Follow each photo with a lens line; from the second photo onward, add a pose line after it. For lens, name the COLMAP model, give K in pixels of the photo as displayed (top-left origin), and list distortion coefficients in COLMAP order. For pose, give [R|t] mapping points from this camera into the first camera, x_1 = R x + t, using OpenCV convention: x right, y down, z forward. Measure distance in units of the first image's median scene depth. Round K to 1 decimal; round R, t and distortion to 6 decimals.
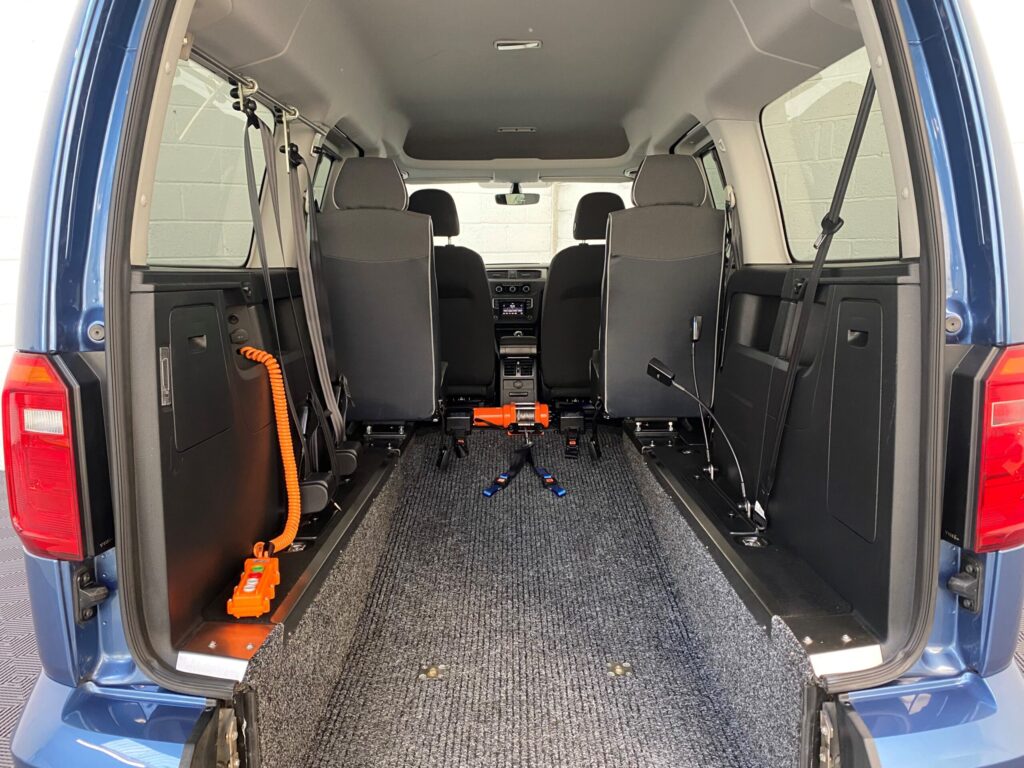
lens RADIAL K [[862.2, 0, 507.7], [0, 862.2, 387.3], [0, 0, 1]] dist [0.013646, 0.005533]
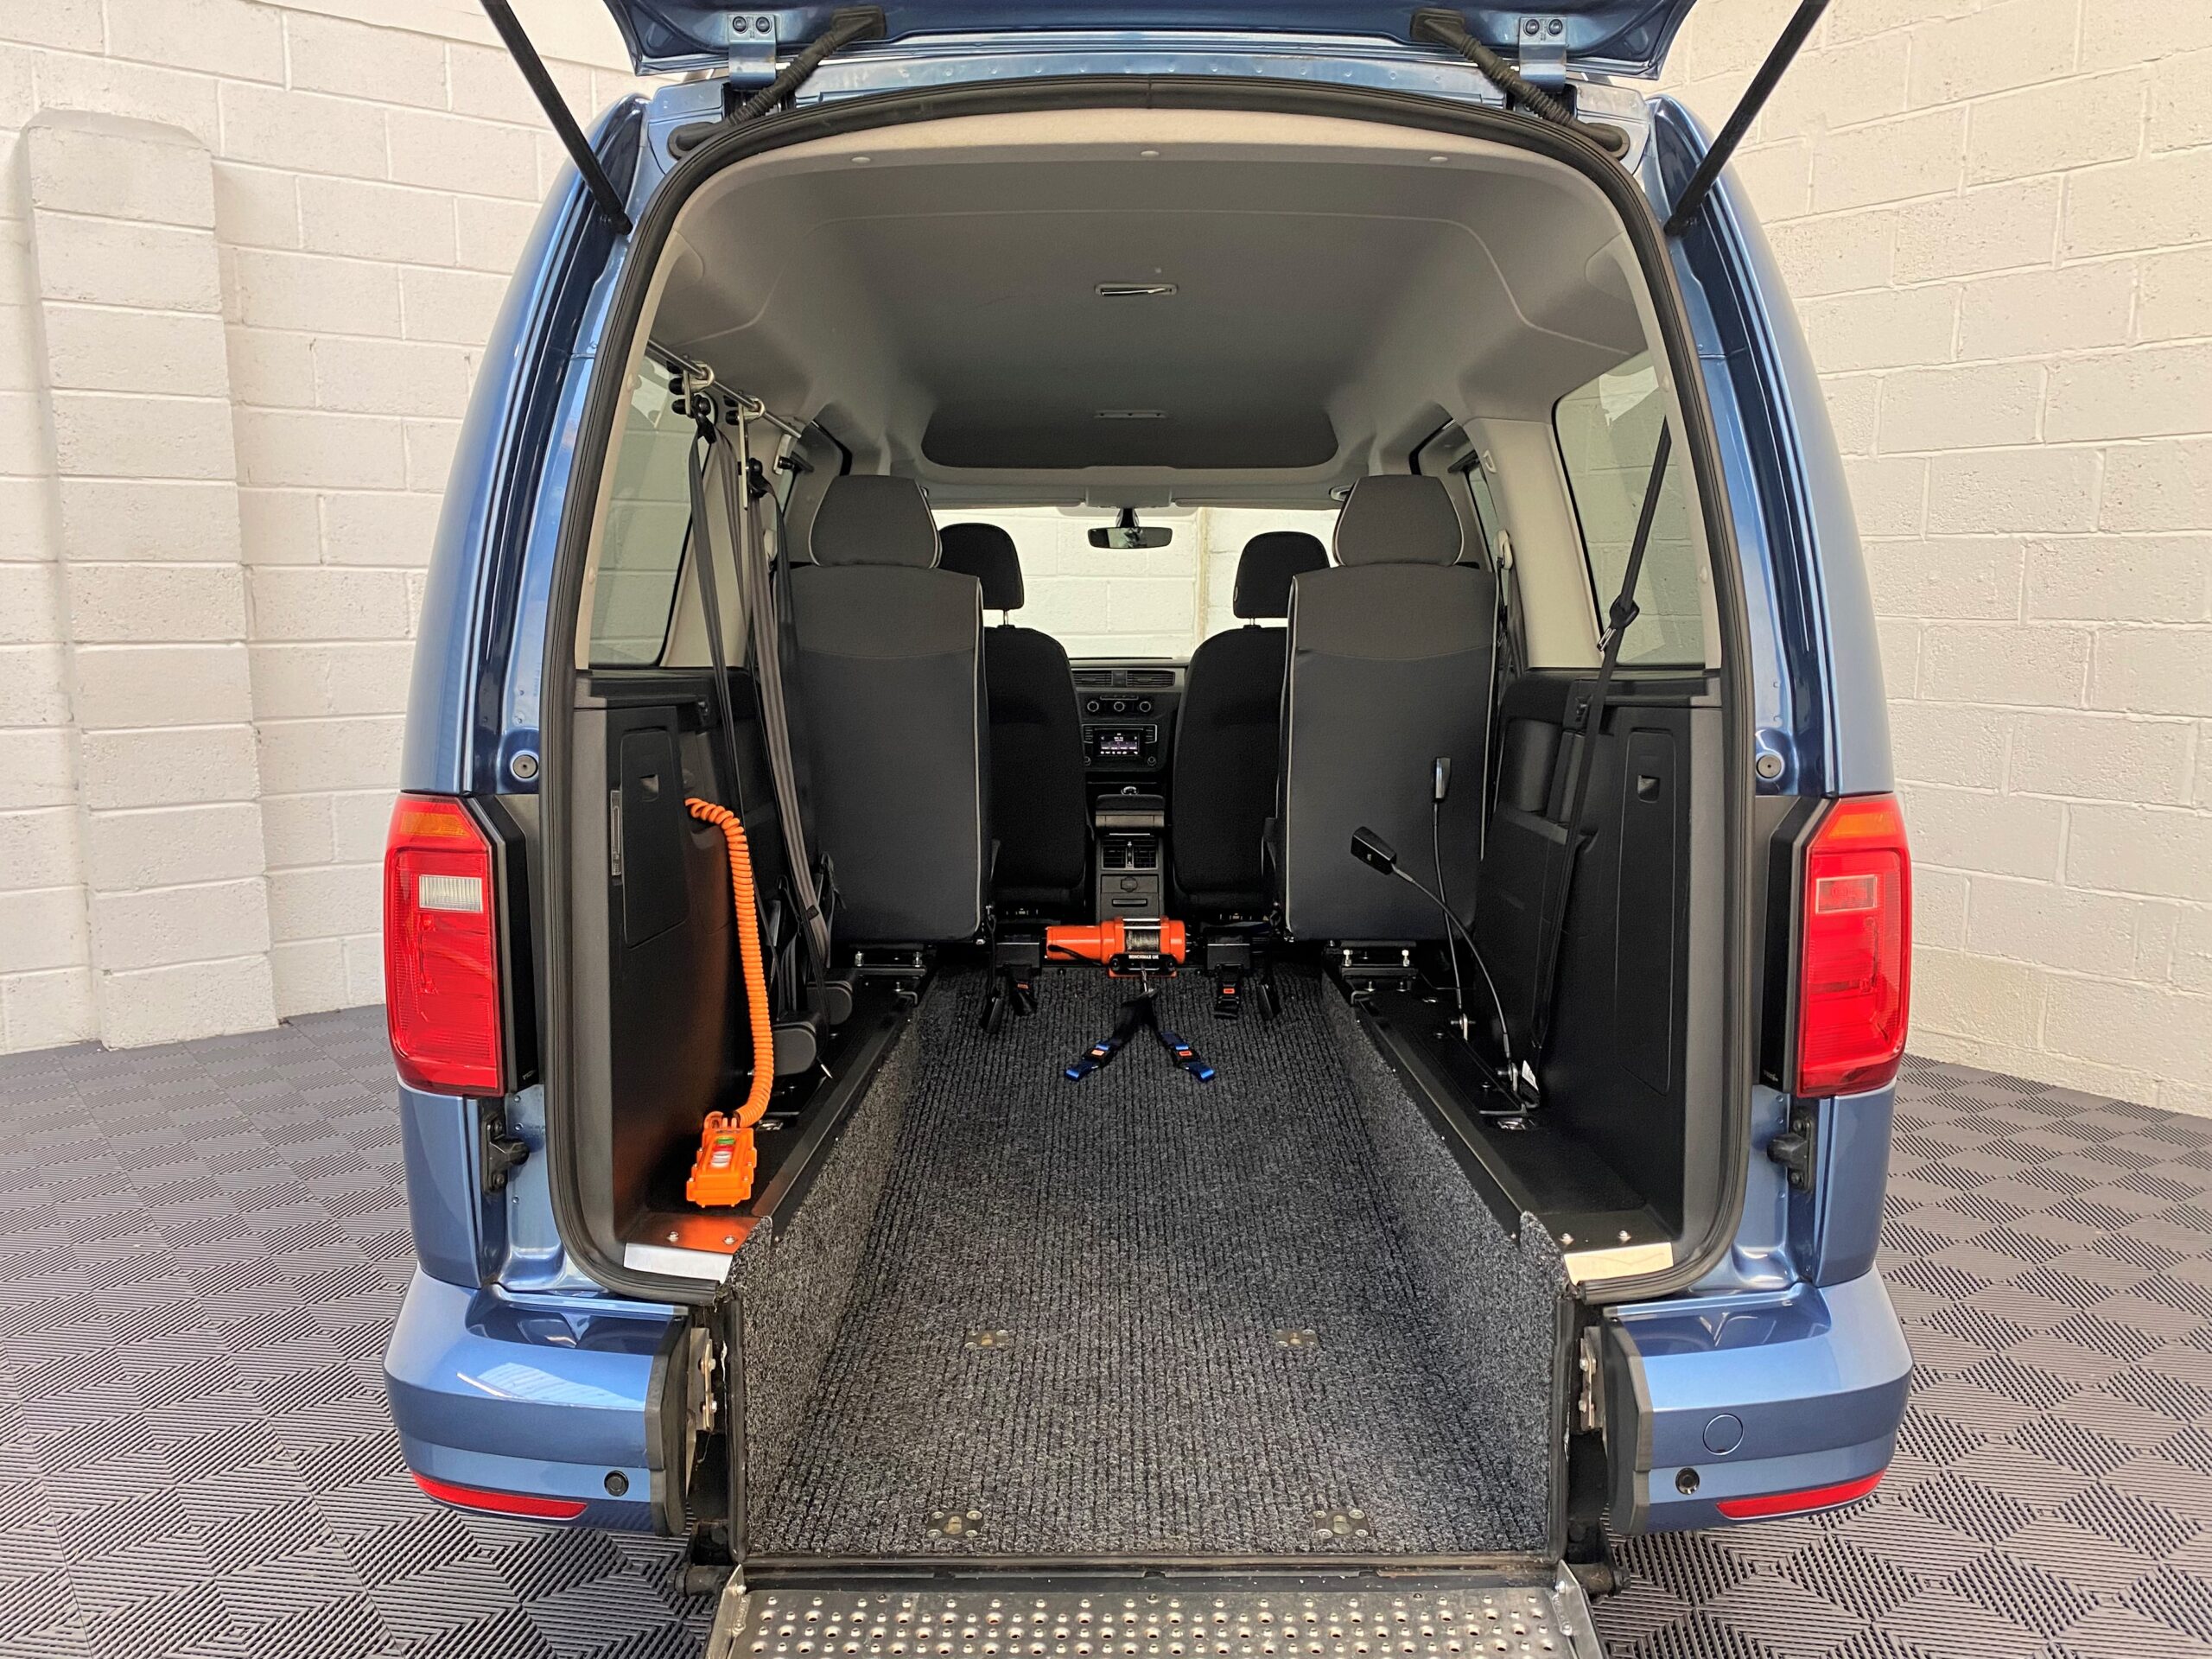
lens RADIAL K [[1745.1, 0, 1101.0], [0, 1745.1, 861.4], [0, 0, 1]] dist [0.004489, -0.004858]
pose [[0.999951, 0.009528, -0.002498, -0.007380], [-0.009587, 0.999652, -0.024589, 0.024697], [0.002263, 0.024612, 0.999695, -0.227182]]
